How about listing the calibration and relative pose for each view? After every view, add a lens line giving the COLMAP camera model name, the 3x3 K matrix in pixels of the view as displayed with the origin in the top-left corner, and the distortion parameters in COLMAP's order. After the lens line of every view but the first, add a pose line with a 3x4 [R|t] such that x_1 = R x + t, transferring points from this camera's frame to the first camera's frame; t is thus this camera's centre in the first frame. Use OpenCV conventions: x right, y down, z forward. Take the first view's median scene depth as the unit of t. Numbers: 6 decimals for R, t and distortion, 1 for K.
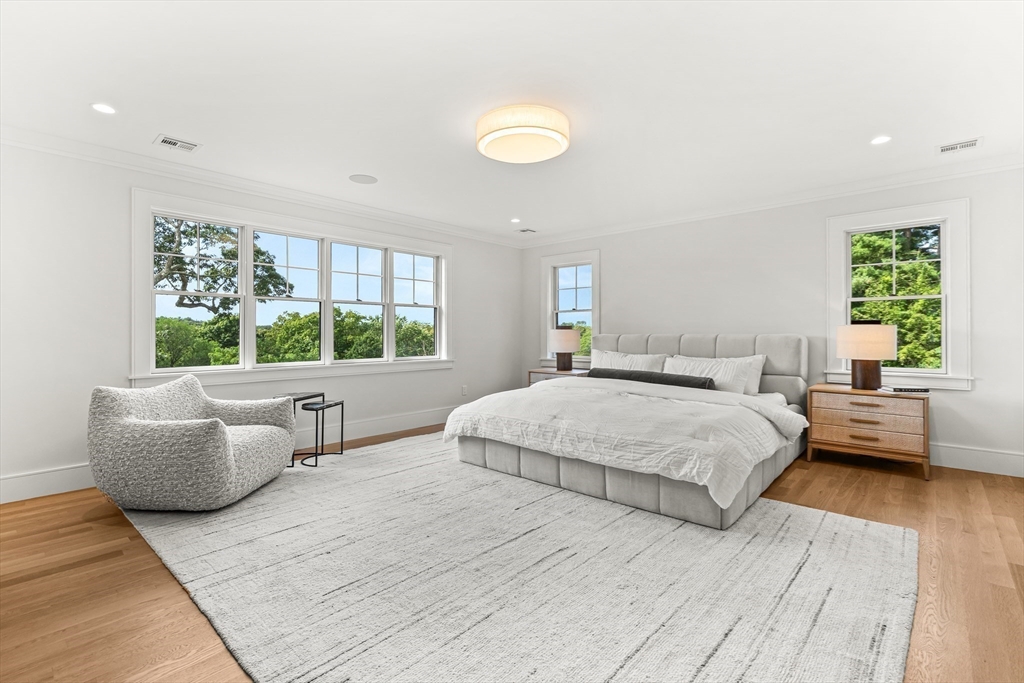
lens RADIAL K [[454.8, 0, 528.6], [0, 454.8, 337.7], [0, 0, 1]] dist [0.125724, 0.000022]
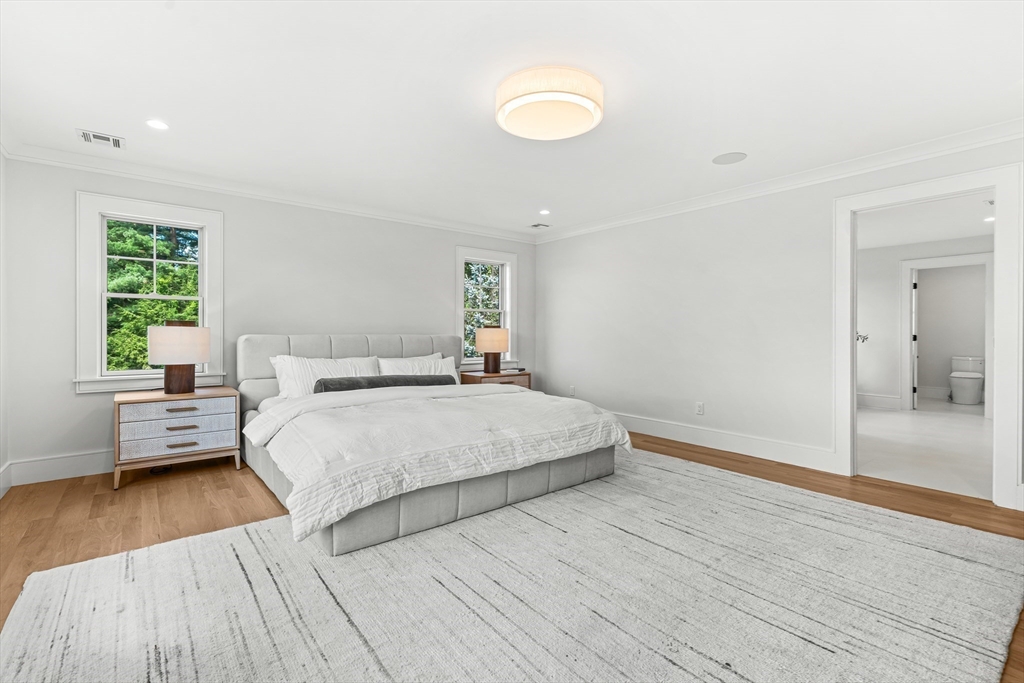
lens RADIAL K [[454.8, 0, 528.6], [0, 454.8, 337.7], [0, 0, 1]] dist [0.125724, 0.000022]
pose [[0.170826, 0.005773, 0.985284, -0.227394], [-0.000868, 0.999983, -0.005708, 0.001977], [-0.985301, 0.000120, 0.170828, 0.230684]]
